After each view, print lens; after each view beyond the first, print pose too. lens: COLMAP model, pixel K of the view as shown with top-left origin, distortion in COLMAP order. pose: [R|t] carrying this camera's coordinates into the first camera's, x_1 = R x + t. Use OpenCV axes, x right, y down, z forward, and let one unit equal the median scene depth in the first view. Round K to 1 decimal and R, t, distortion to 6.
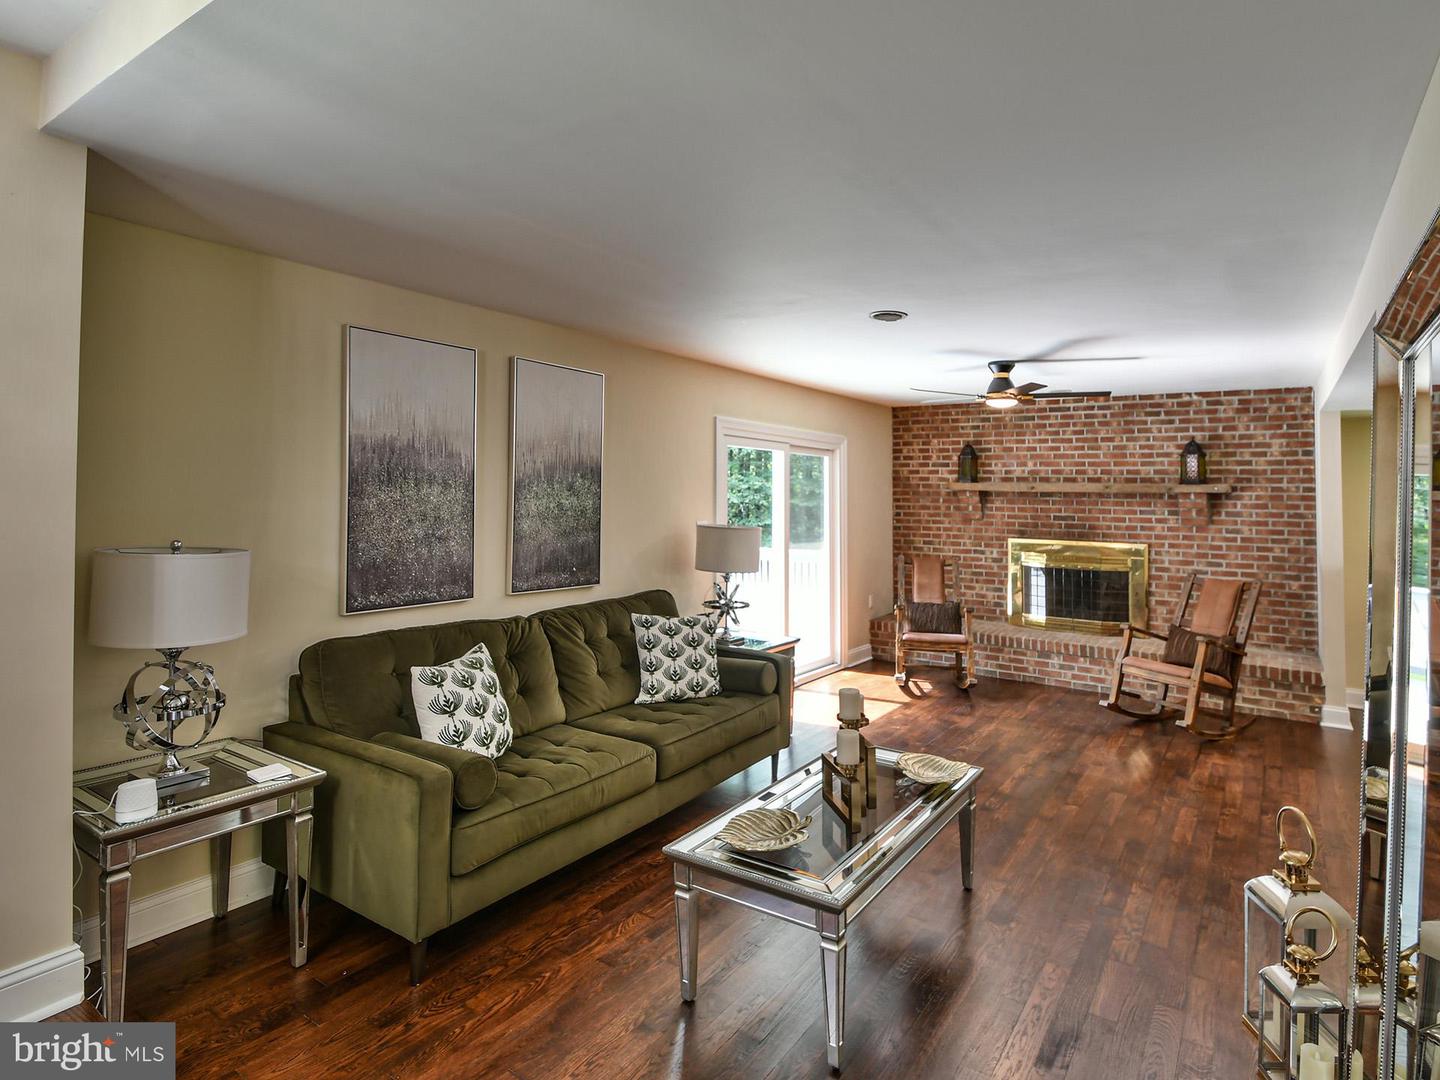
lens RADIAL K [[804.1, 0, 762.2], [0, 804.1, 461.2], [0, 0, 1]] dist [0.017579, -0.002027]
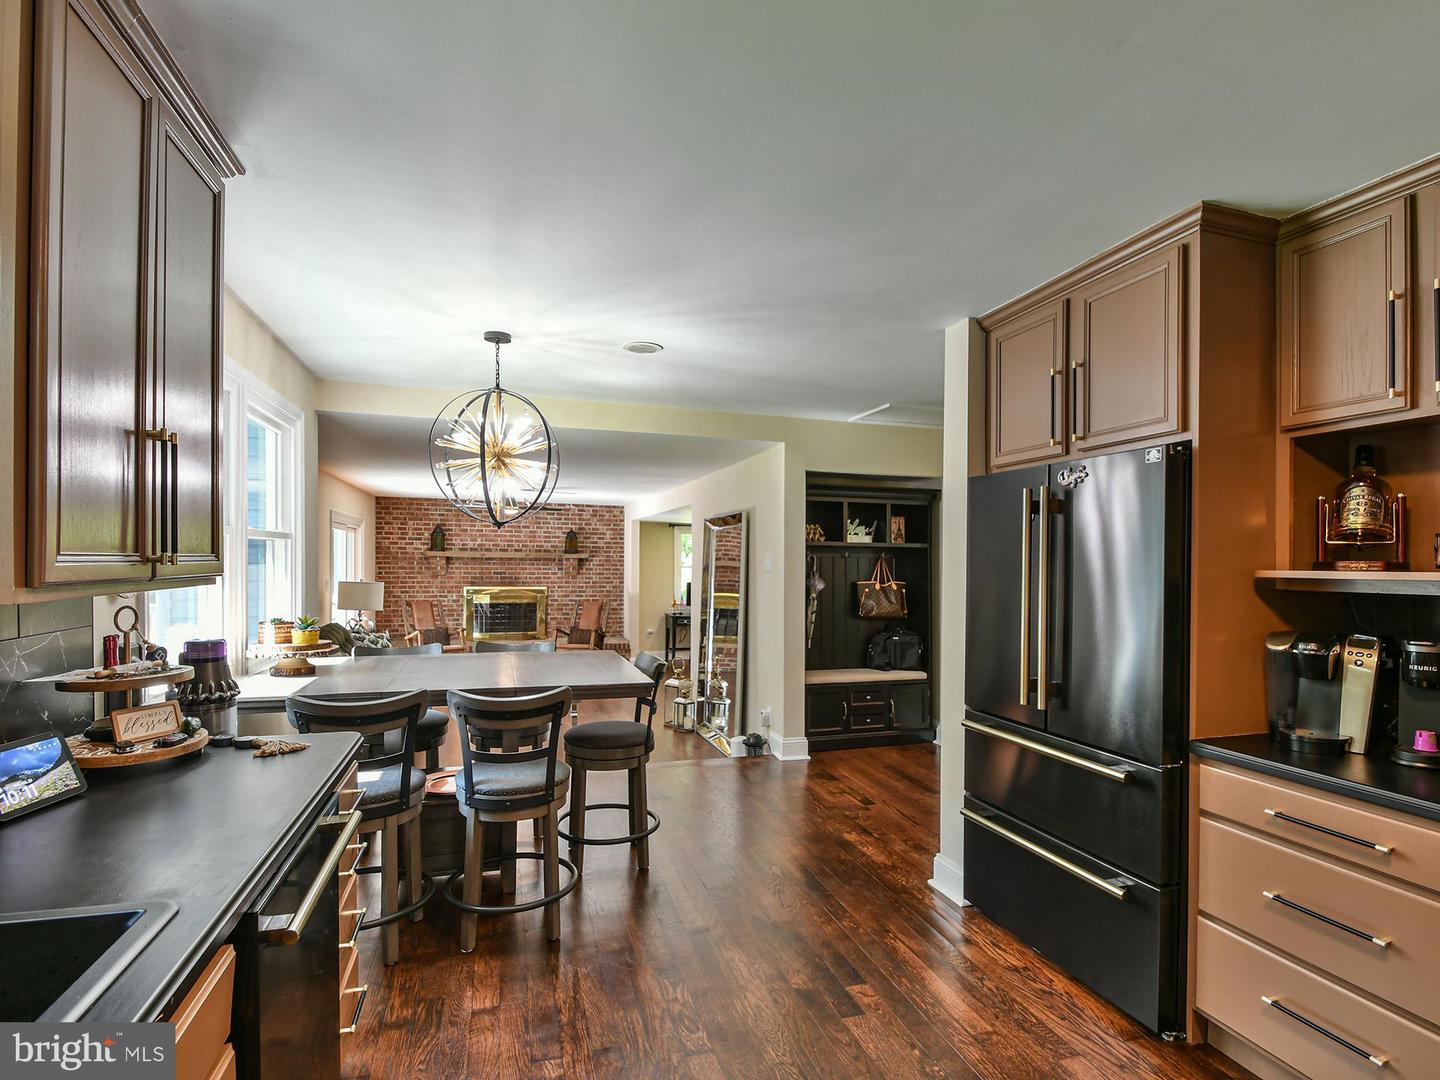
lens RADIAL K [[804.1, 0, 731.3], [0, 804.1, 536.4], [0, 0, 1]] dist [0.017579, -0.002027]
pose [[0.638378, 0.016513, 0.769546, -0.643893], [-0.034420, 0.999382, 0.007108, -0.035852], [-0.768953, -0.031026, 0.638552, -0.455065]]
